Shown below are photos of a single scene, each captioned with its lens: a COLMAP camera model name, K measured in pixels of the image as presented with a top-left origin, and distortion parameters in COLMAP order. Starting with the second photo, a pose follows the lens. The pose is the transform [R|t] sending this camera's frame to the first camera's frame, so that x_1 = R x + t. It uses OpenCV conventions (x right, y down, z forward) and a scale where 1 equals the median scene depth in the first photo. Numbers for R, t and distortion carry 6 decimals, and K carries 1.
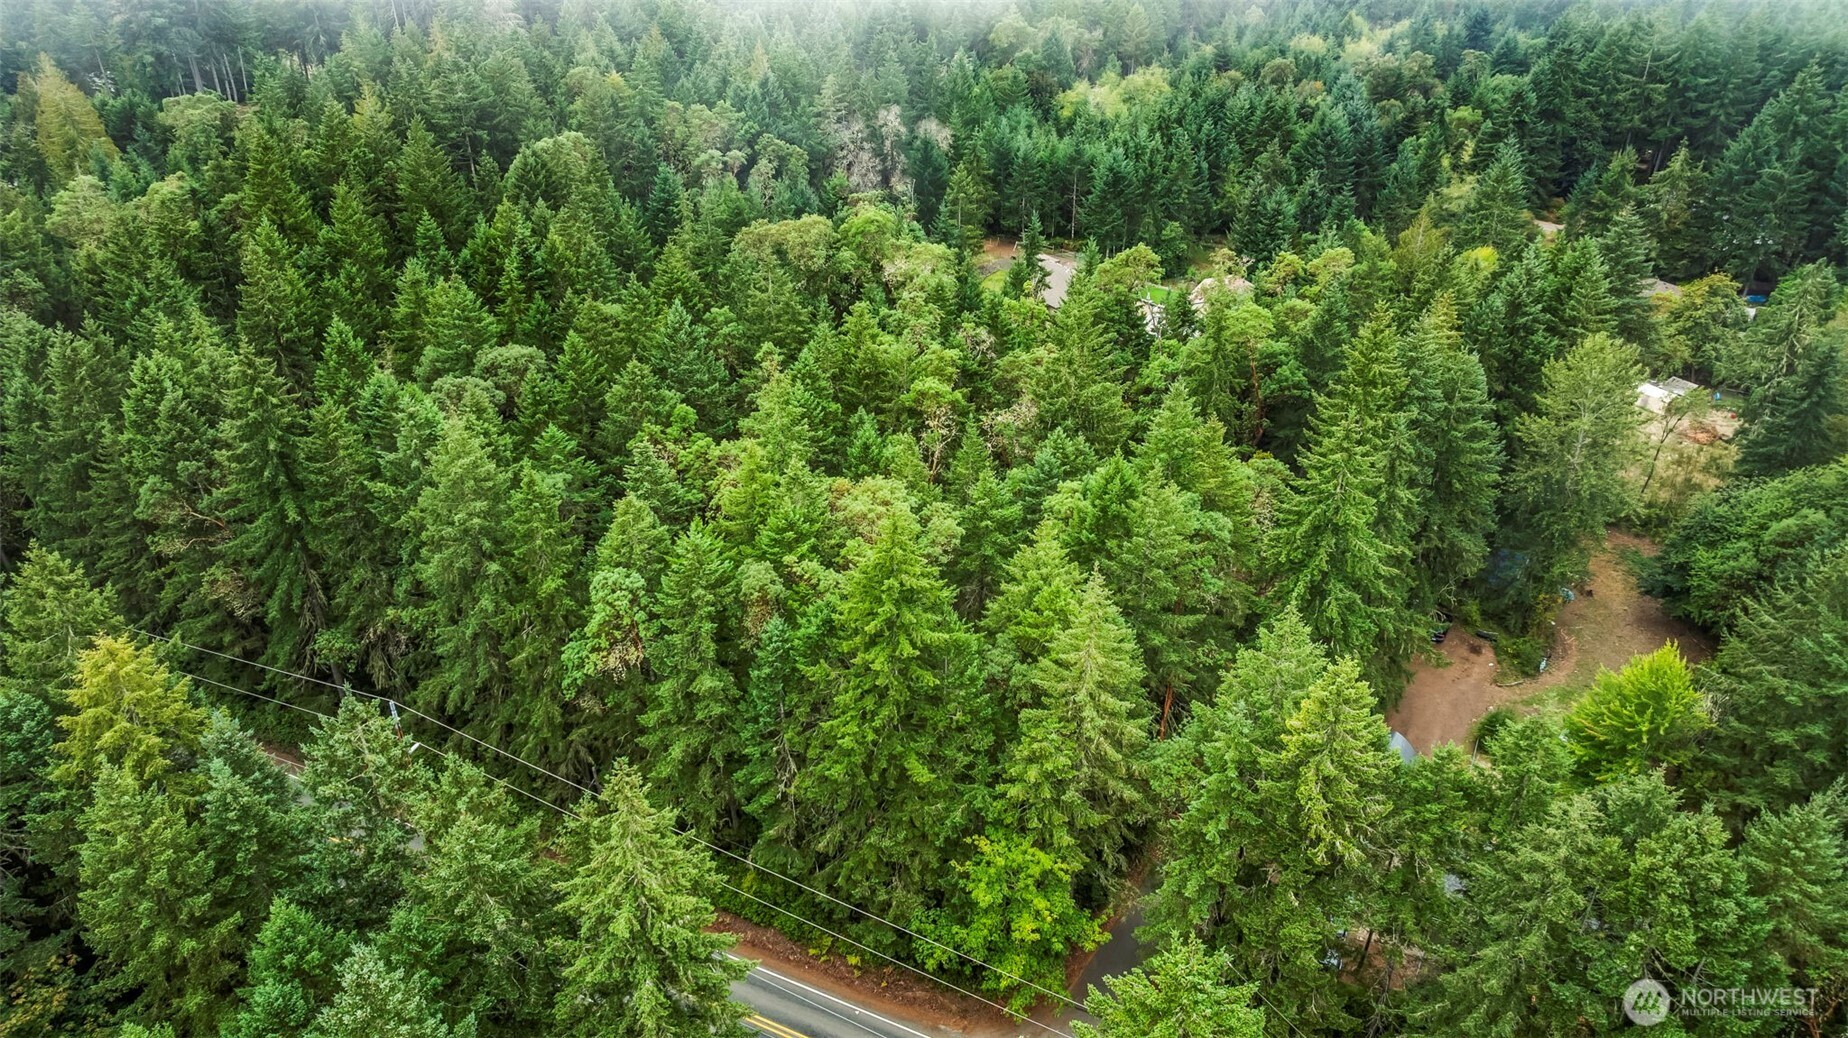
lens RADIAL K [[1322.7, 0, 924.0], [0, 1322.7, 519.0], [0, 0, 1]] dist [-0.070114, 0.058802]
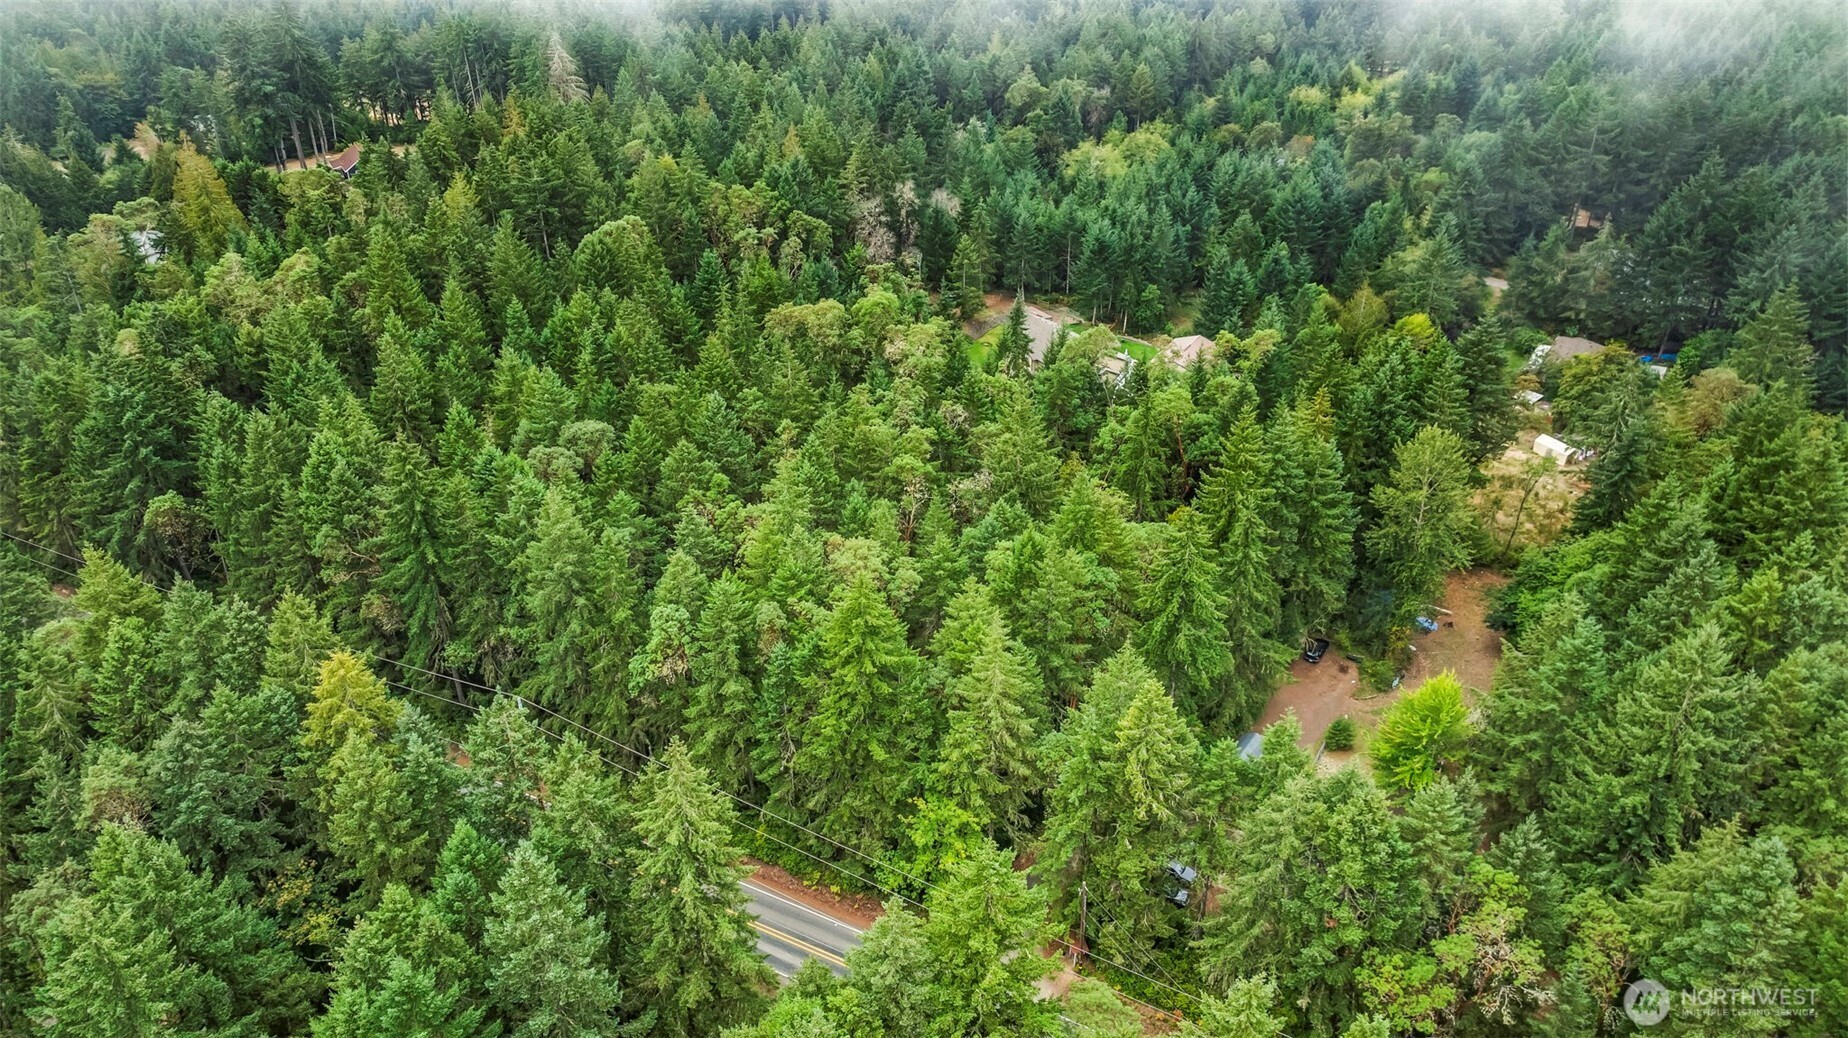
lens RADIAL K [[1322.7, 0, 924.0], [0, 1322.7, 519.0], [0, 0, 1]] dist [-0.070114, 0.058802]
pose [[0.999440, 0.014148, -0.030315, 0.066759], [-0.014085, 0.999898, 0.002287, -0.051231], [0.030344, -0.001859, 0.999538, -0.333975]]
